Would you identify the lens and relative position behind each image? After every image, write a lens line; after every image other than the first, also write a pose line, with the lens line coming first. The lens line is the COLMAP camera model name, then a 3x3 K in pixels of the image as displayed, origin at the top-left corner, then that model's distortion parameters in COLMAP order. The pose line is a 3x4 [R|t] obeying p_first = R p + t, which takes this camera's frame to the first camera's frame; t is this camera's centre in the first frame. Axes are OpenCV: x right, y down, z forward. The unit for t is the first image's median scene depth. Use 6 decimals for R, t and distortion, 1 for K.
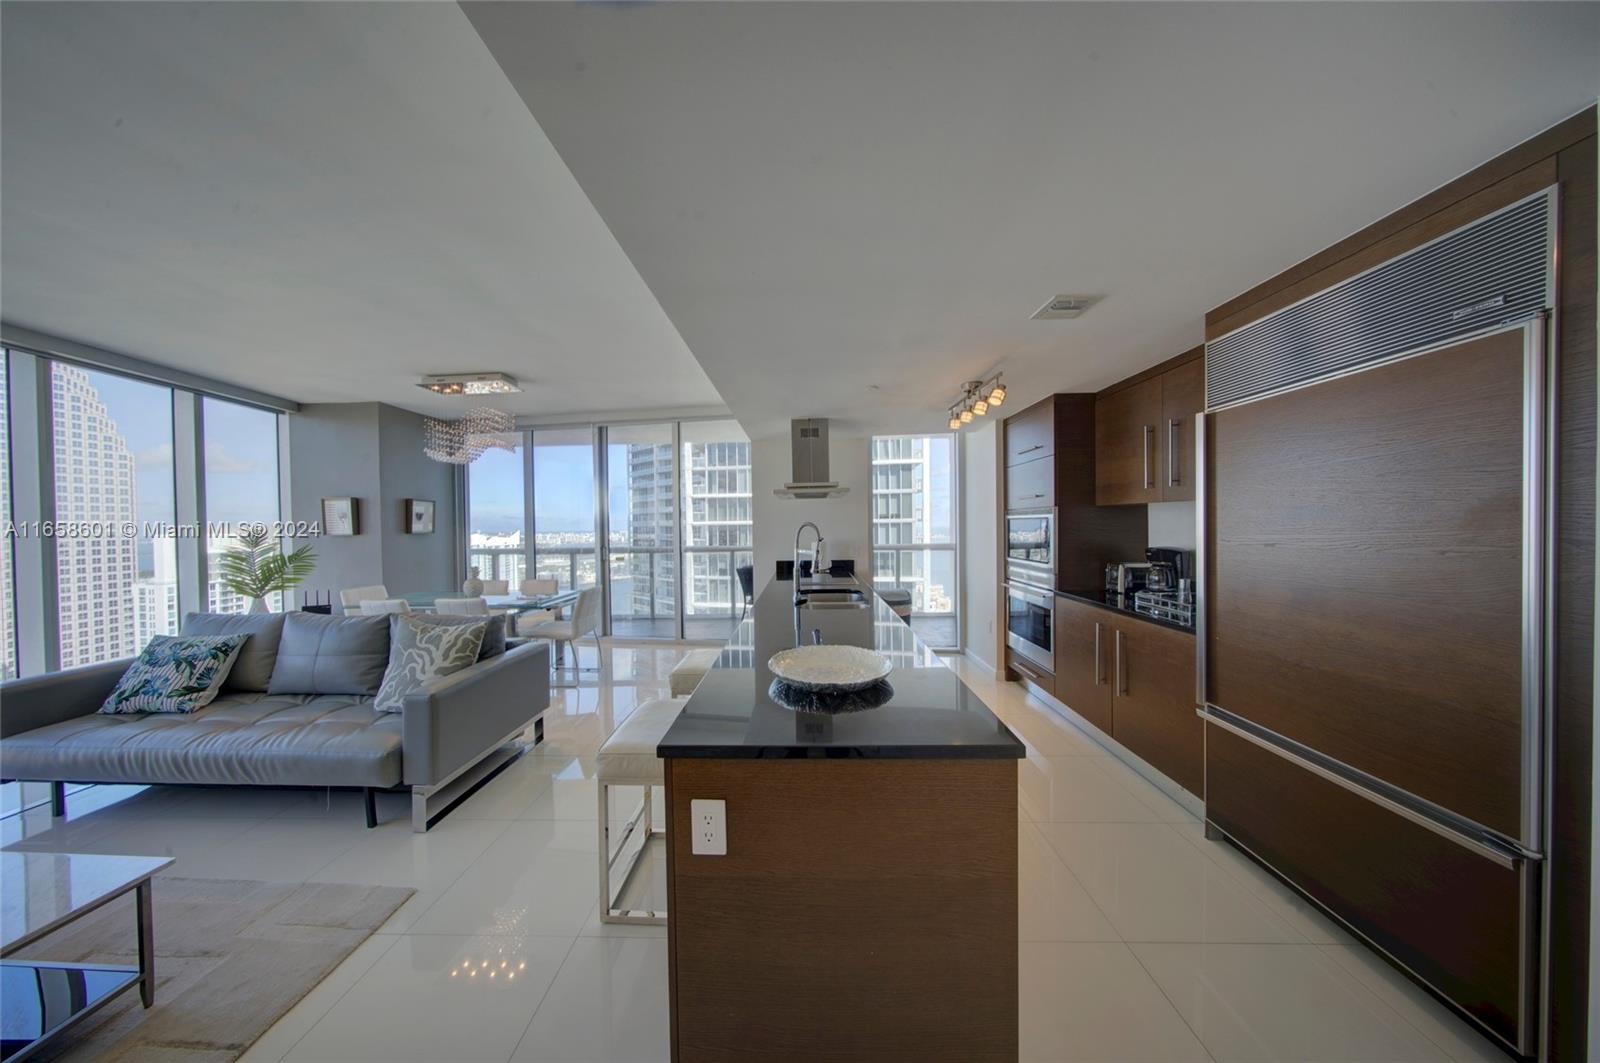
lens RADIAL K [[461.3, 0, 791.8], [0, 461.3, 530.7], [0, 0, 1]] dist [0.000304, 0.000102]
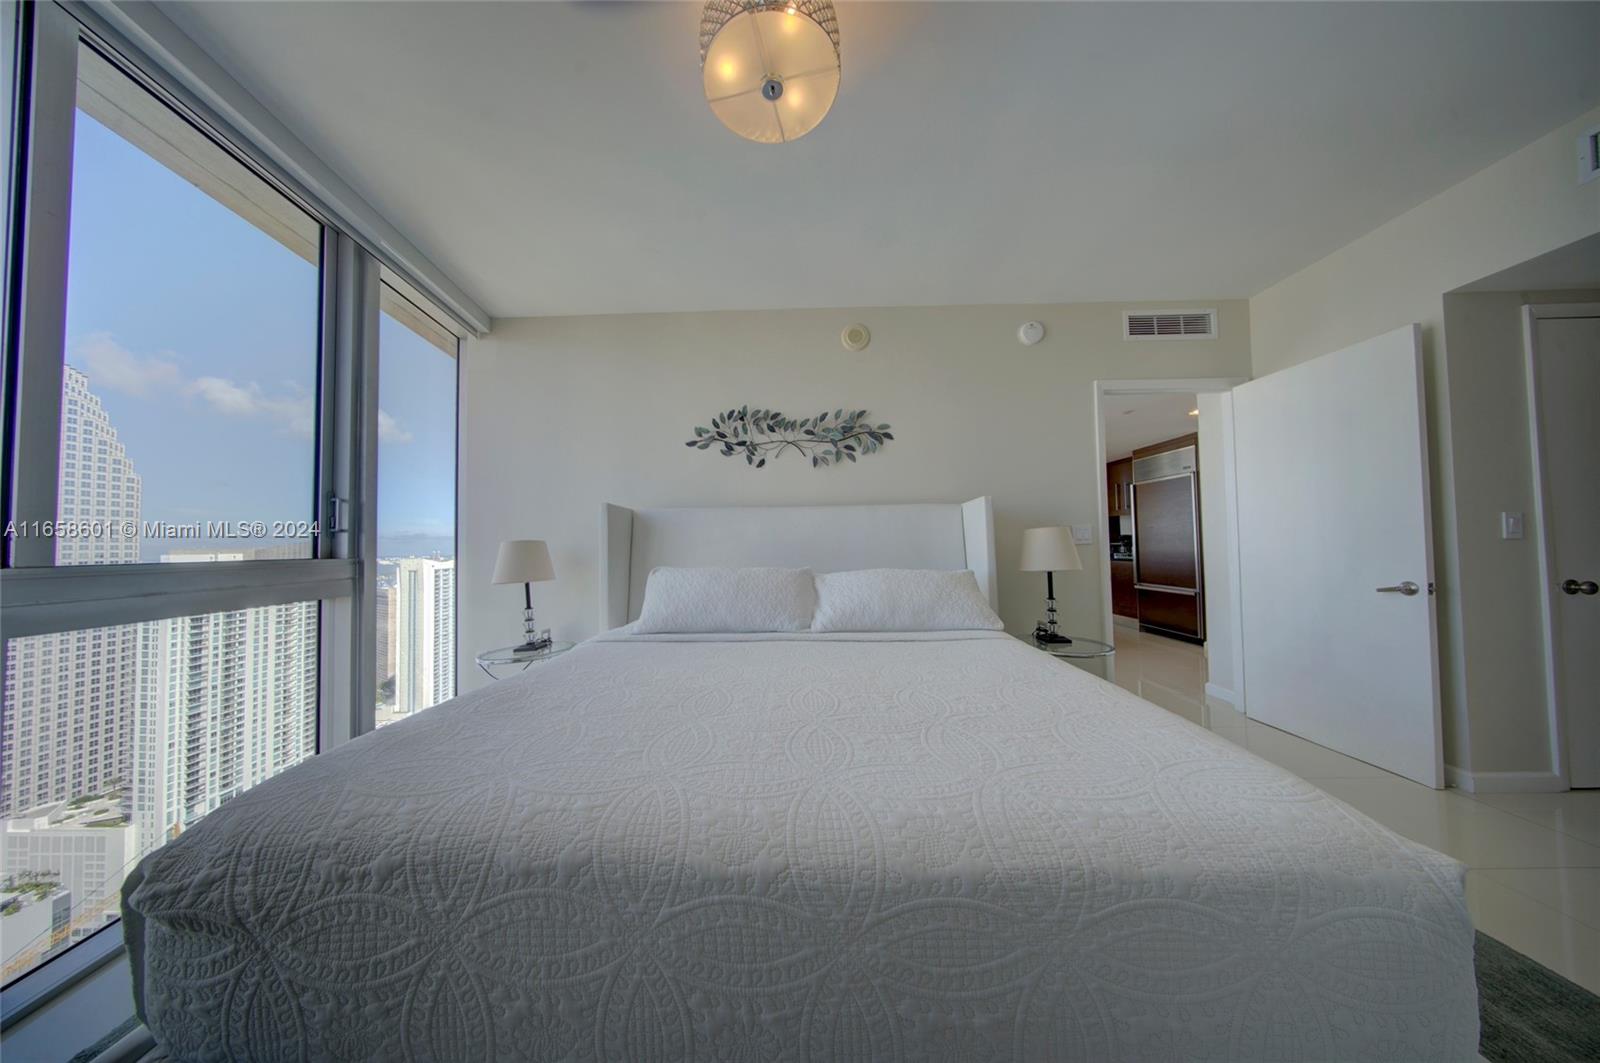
lens RADIAL K [[459.8, 0, 794.1], [0, 459.8, 530.6], [0, 0, 1]] dist [-0.002154, 0.000157]
pose [[0.999766, -0.003100, 0.021390, -0.695015], [0.004053, 0.998994, -0.044670, 0.084848], [-0.021230, 0.044747, 0.998773, -0.974137]]
